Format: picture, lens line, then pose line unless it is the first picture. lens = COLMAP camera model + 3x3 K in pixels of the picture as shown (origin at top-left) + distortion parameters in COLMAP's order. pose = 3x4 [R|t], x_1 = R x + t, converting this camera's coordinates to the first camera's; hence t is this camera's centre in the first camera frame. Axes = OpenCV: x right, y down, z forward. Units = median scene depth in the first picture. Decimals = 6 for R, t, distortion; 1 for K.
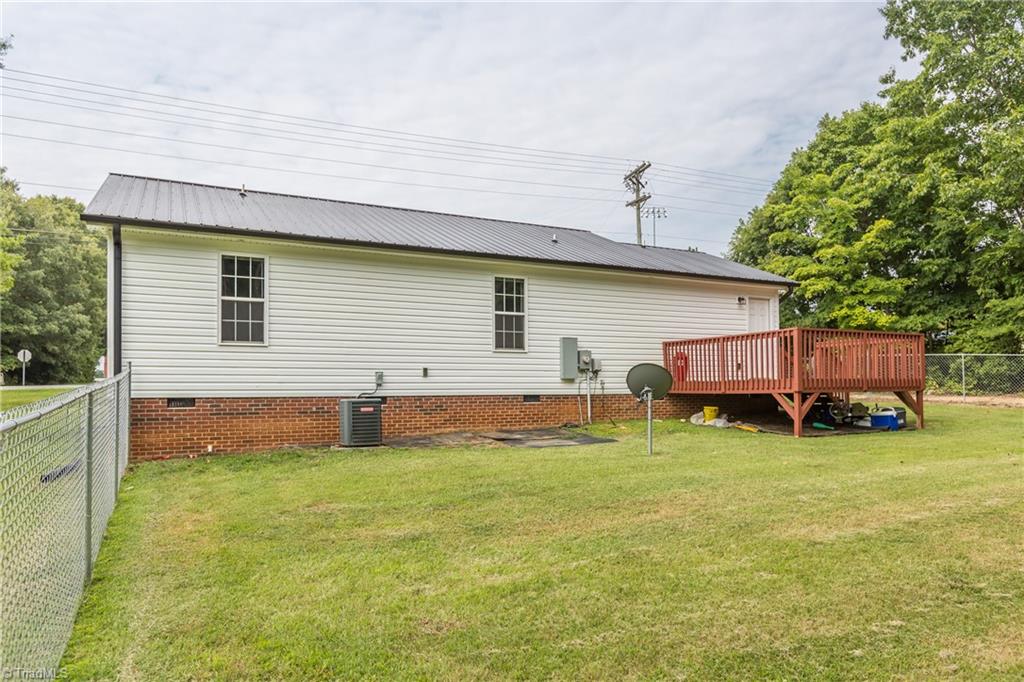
lens RADIAL K [[664.4, 0, 506.5], [0, 664.4, 363.8], [0, 0, 1]] dist [0.004134, -0.001691]
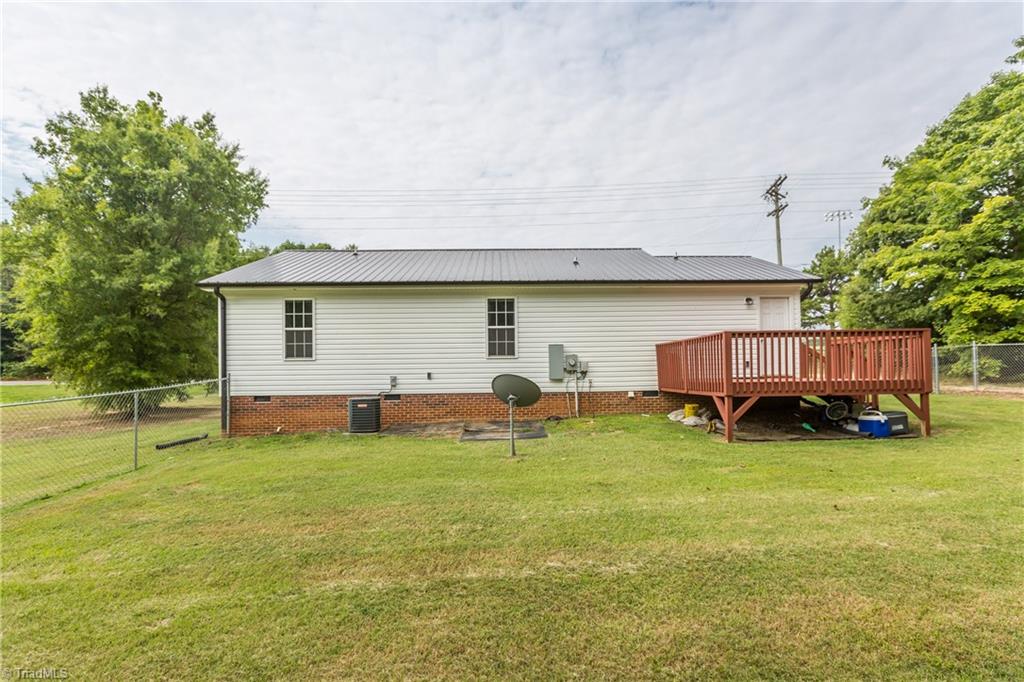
lens RADIAL K [[477.9, 0, 505.9], [0, 477.9, 353.3], [0, 0, 1]] dist [0.003151, 0.003077]
pose [[0.907211, -0.023066, -0.420044, 0.384819], [0.023298, 0.999718, -0.004578, -0.022417], [0.420031, -0.005633, 0.907492, 0.187618]]
